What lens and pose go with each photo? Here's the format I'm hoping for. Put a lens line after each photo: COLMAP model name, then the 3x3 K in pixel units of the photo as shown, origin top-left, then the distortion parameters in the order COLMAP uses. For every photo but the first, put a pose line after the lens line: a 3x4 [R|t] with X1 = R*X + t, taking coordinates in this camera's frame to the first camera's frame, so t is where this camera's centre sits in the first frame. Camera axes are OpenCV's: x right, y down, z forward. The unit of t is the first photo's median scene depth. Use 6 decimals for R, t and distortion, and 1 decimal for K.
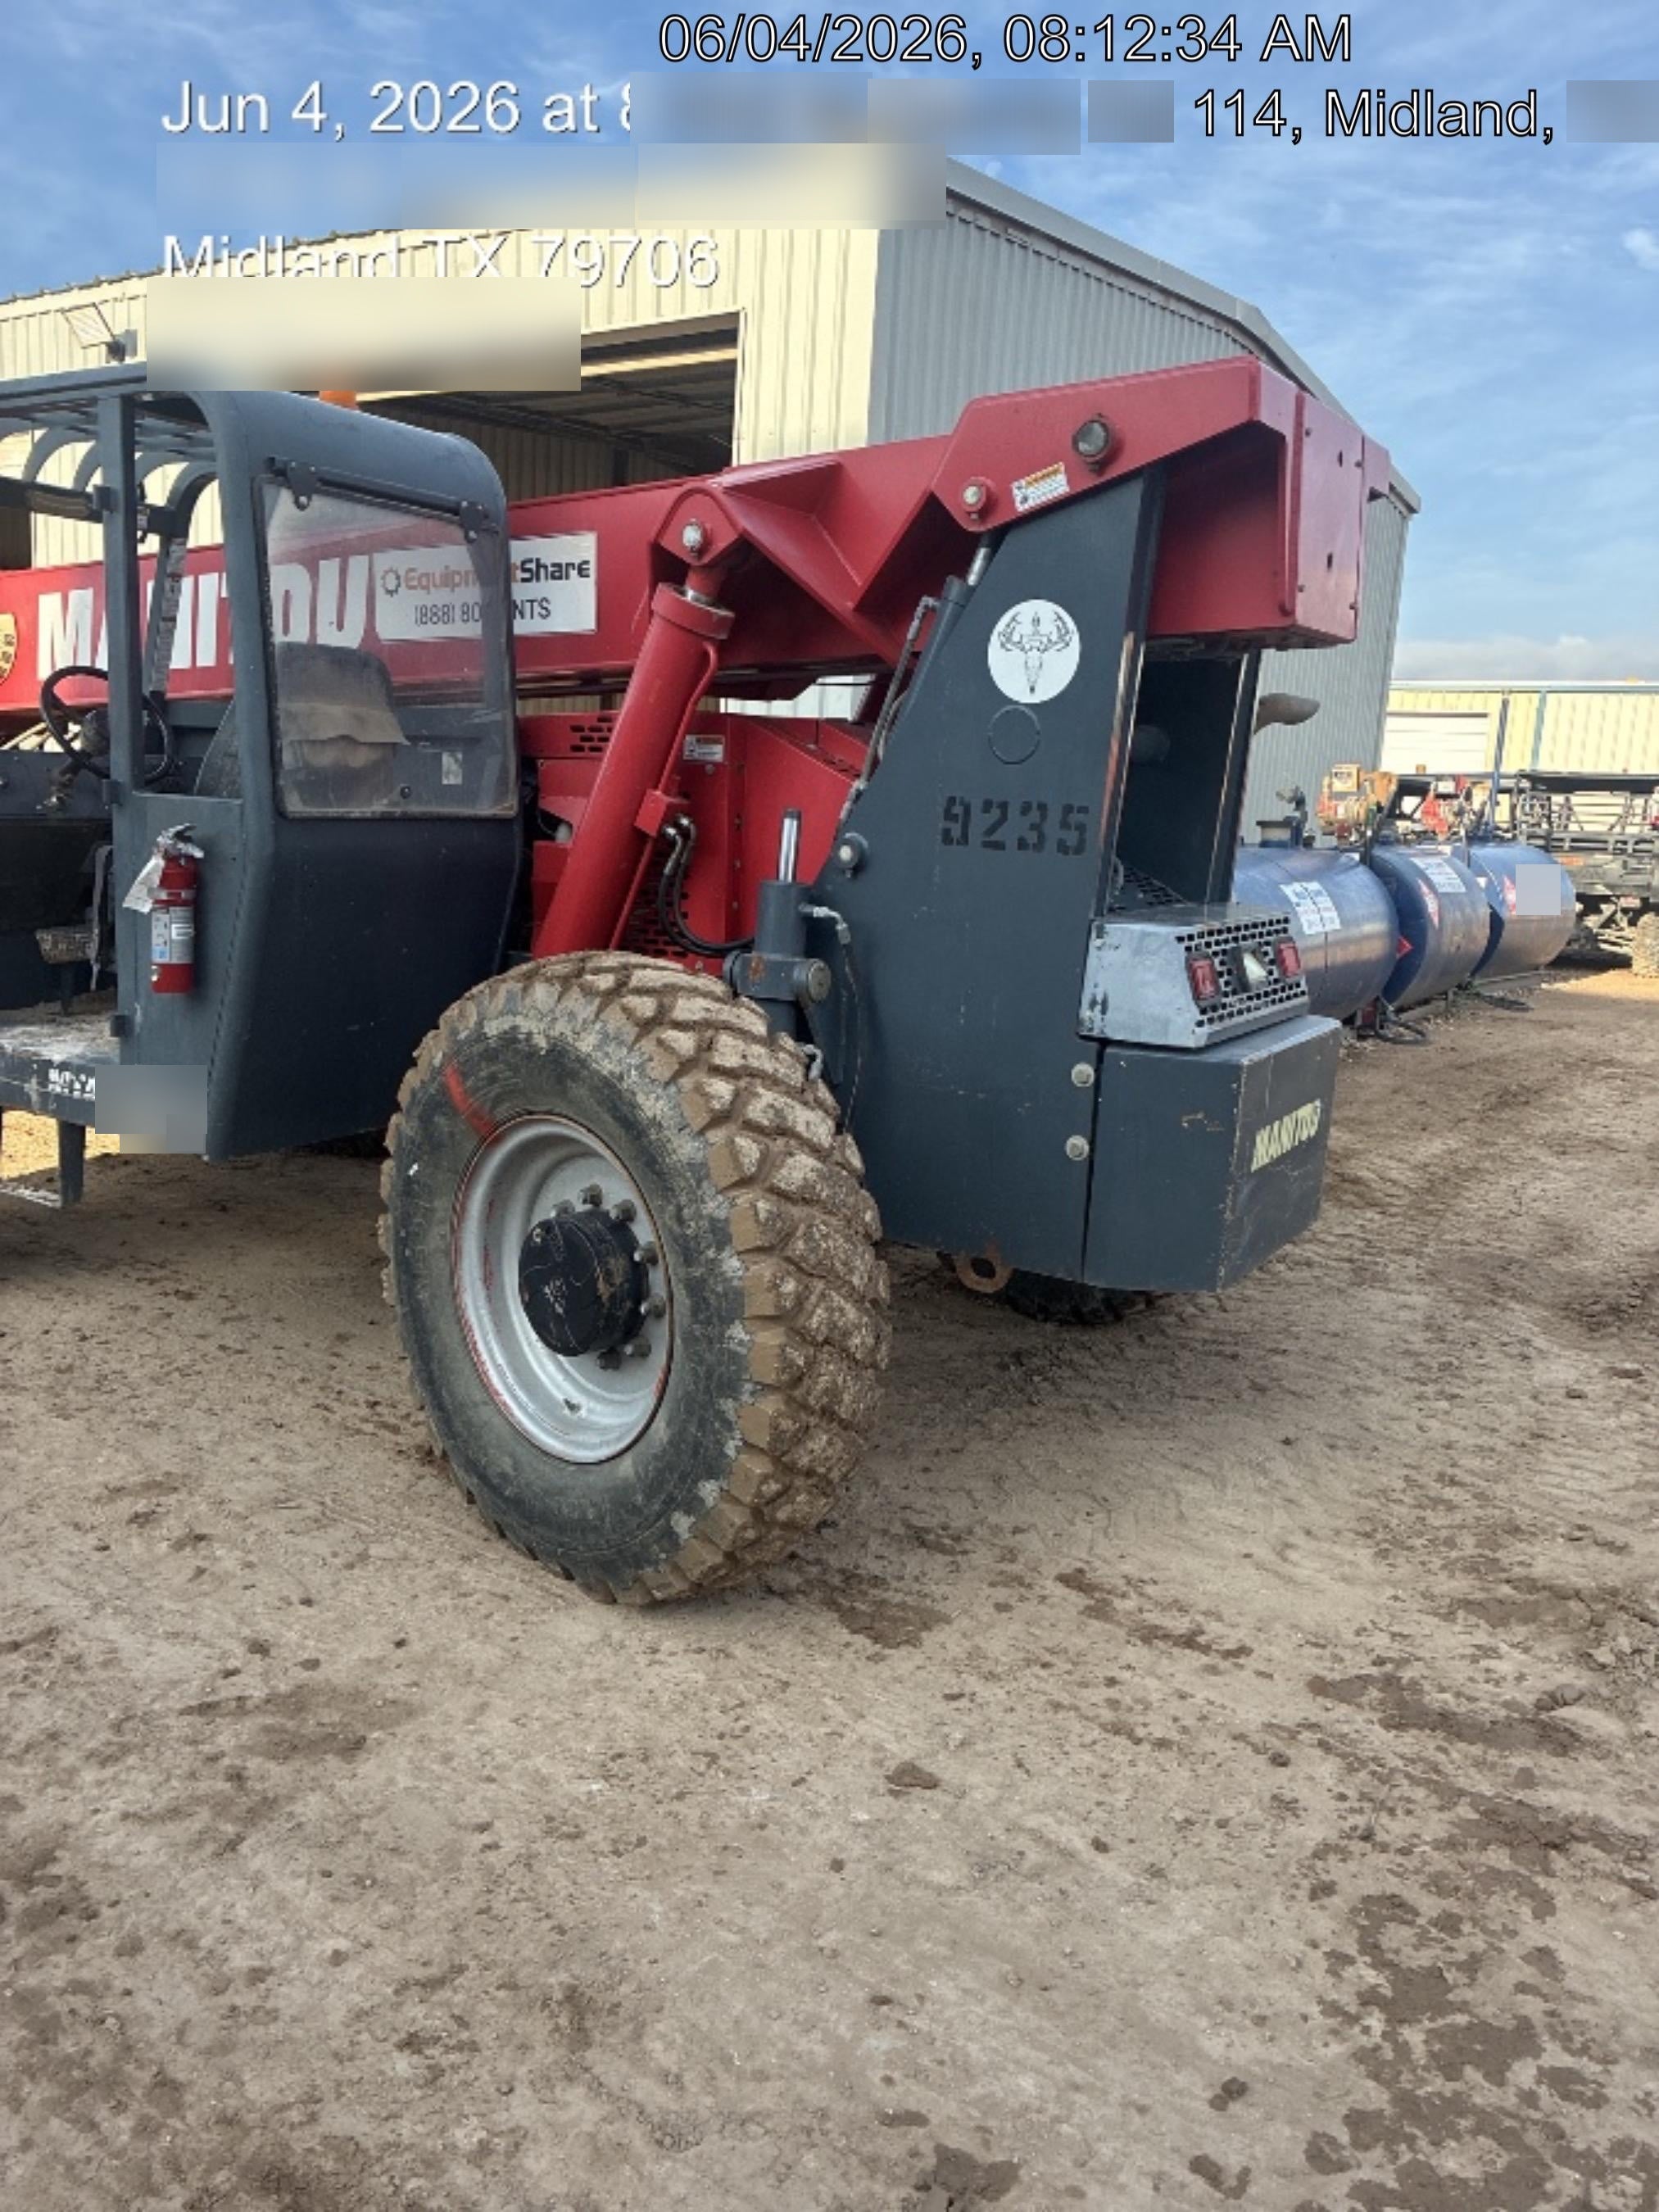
lens RADIAL K [[1663.8, 0, 824.4], [0, 1663.8, 1091.3], [0, 0, 1]] dist [0.087912, -0.128095]
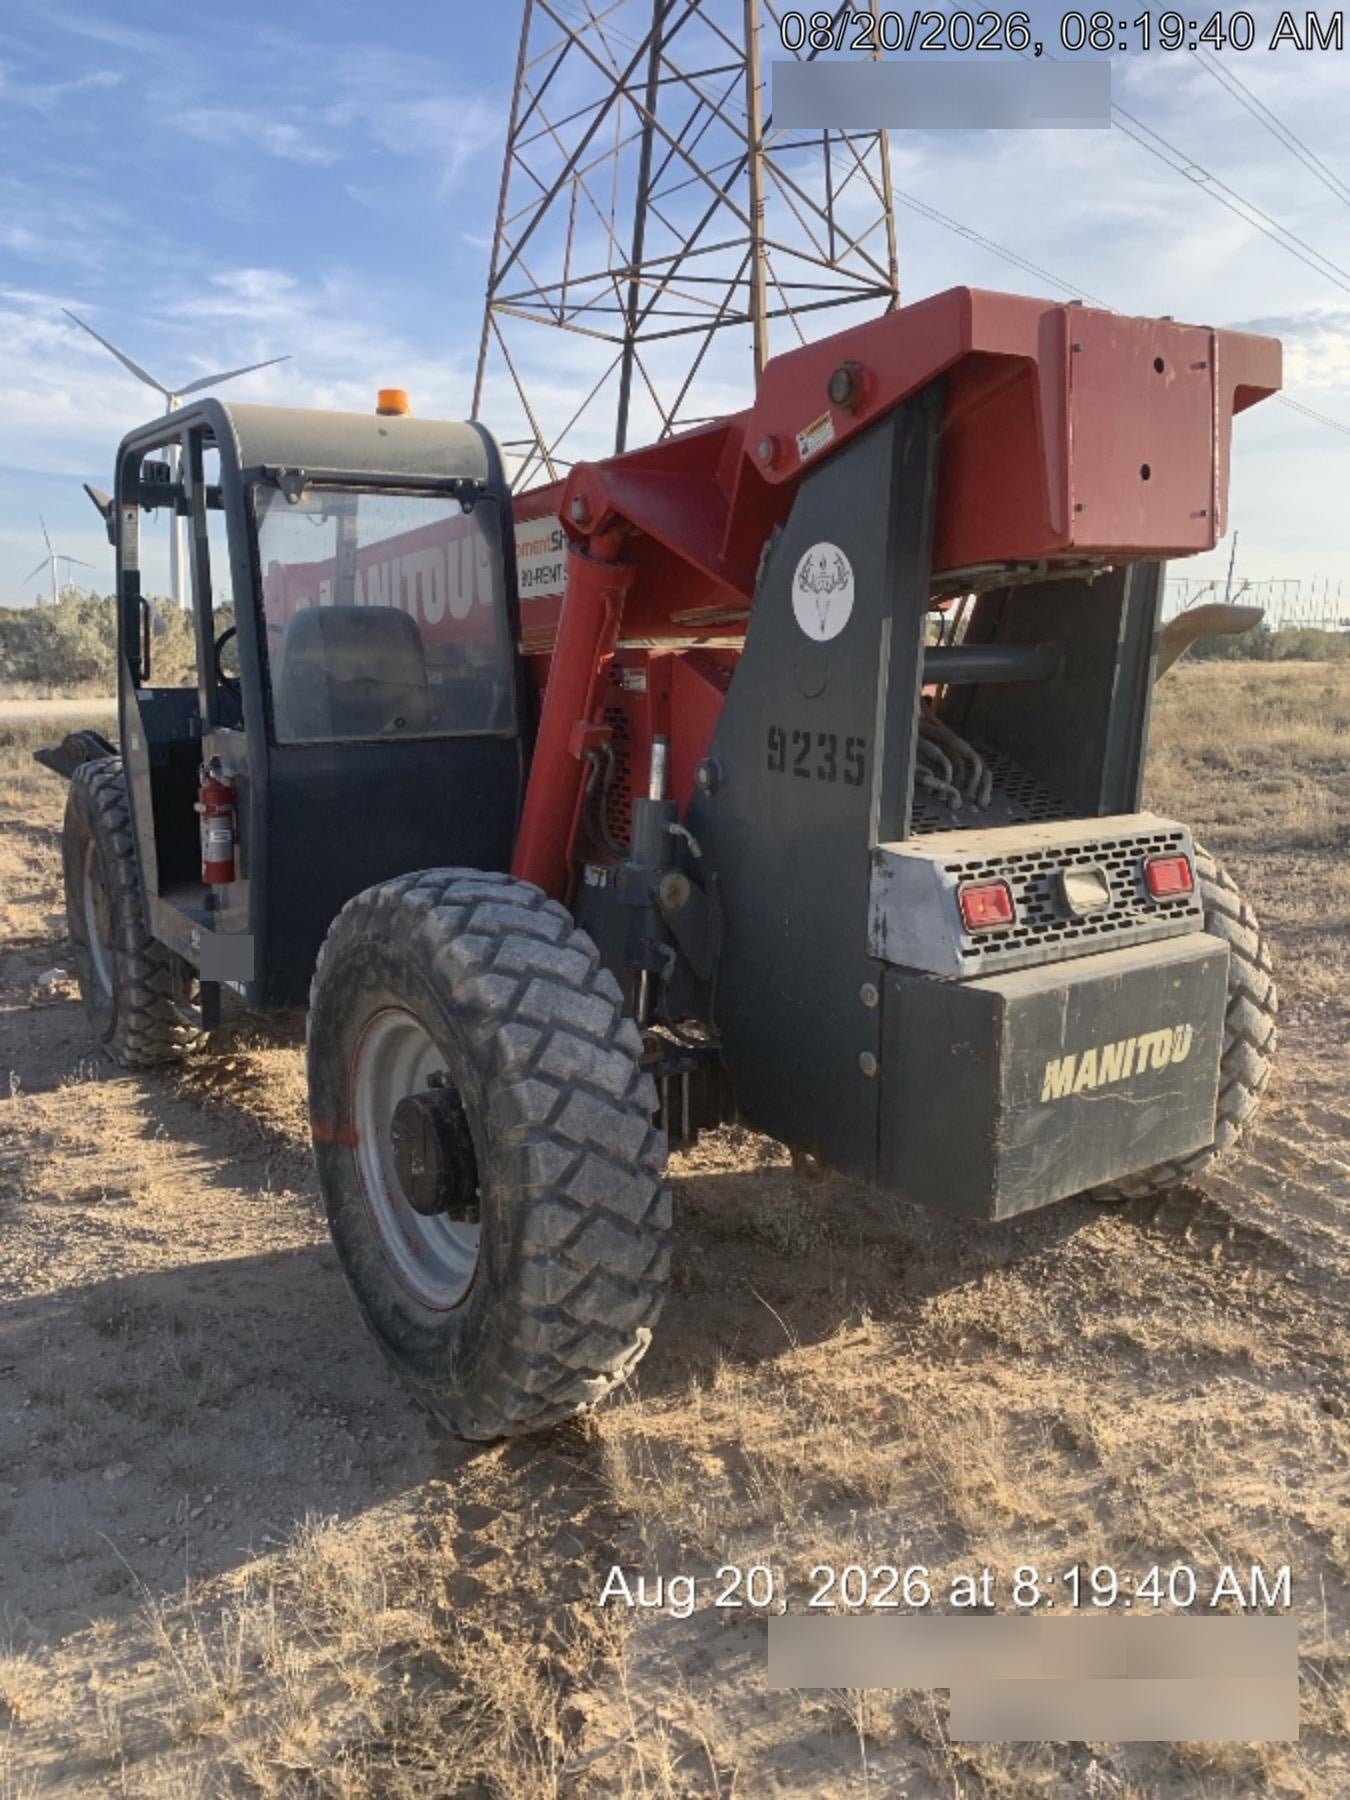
lens RADIAL K [[1351.5, 0, 685.8], [0, 1351.5, 921.2], [0, 0, 1]] dist [0.056798, -0.062763]
pose [[0.908553, 0.042267, -0.415626, 0.402759], [-0.033073, 0.999023, 0.029297, -0.076981], [0.416459, -0.012872, 0.909063, 0.184479]]
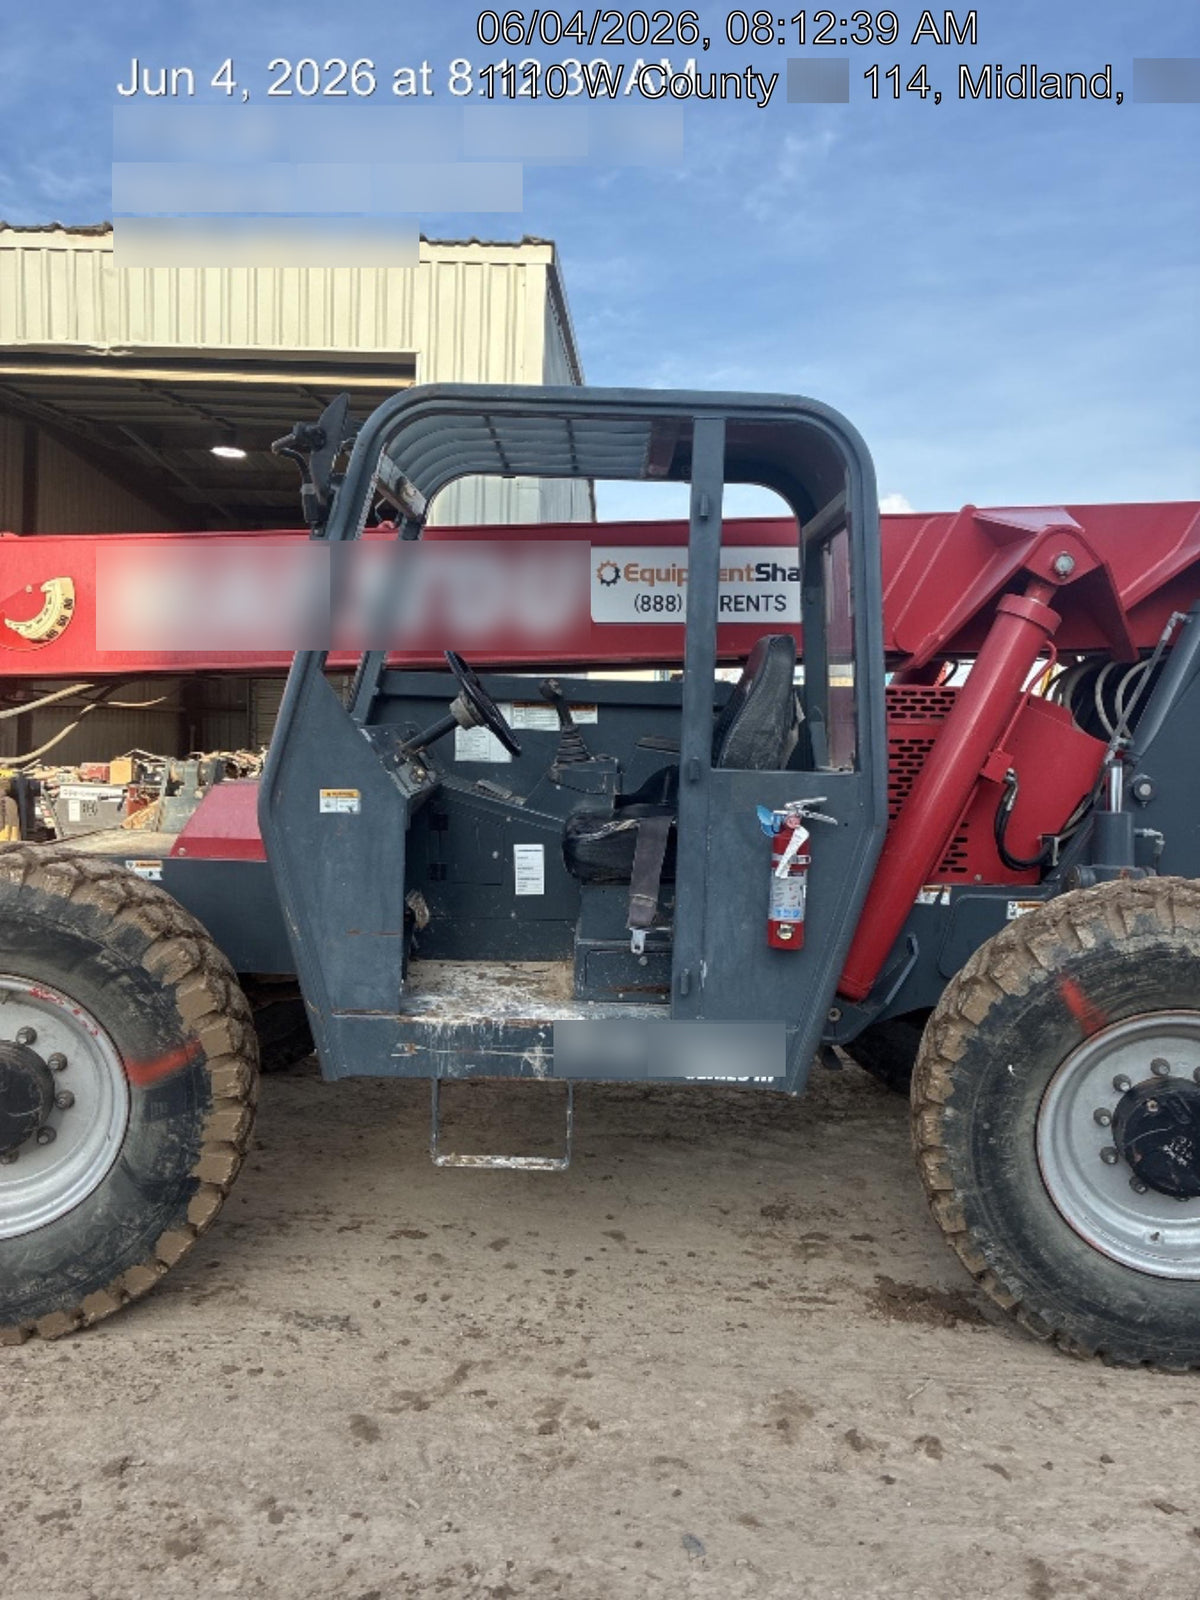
lens RADIAL K [[1201.4, 0, 609.6], [0, 1201.4, 818.9], [0, 0, 1]] dist [0.056798, -0.062763]
pose [[0.840705, -0.065072, 0.537569, -0.962484], [0.105000, 0.993501, -0.043948, -0.127725], [-0.531215, 0.093392, 0.842074, 0.409585]]
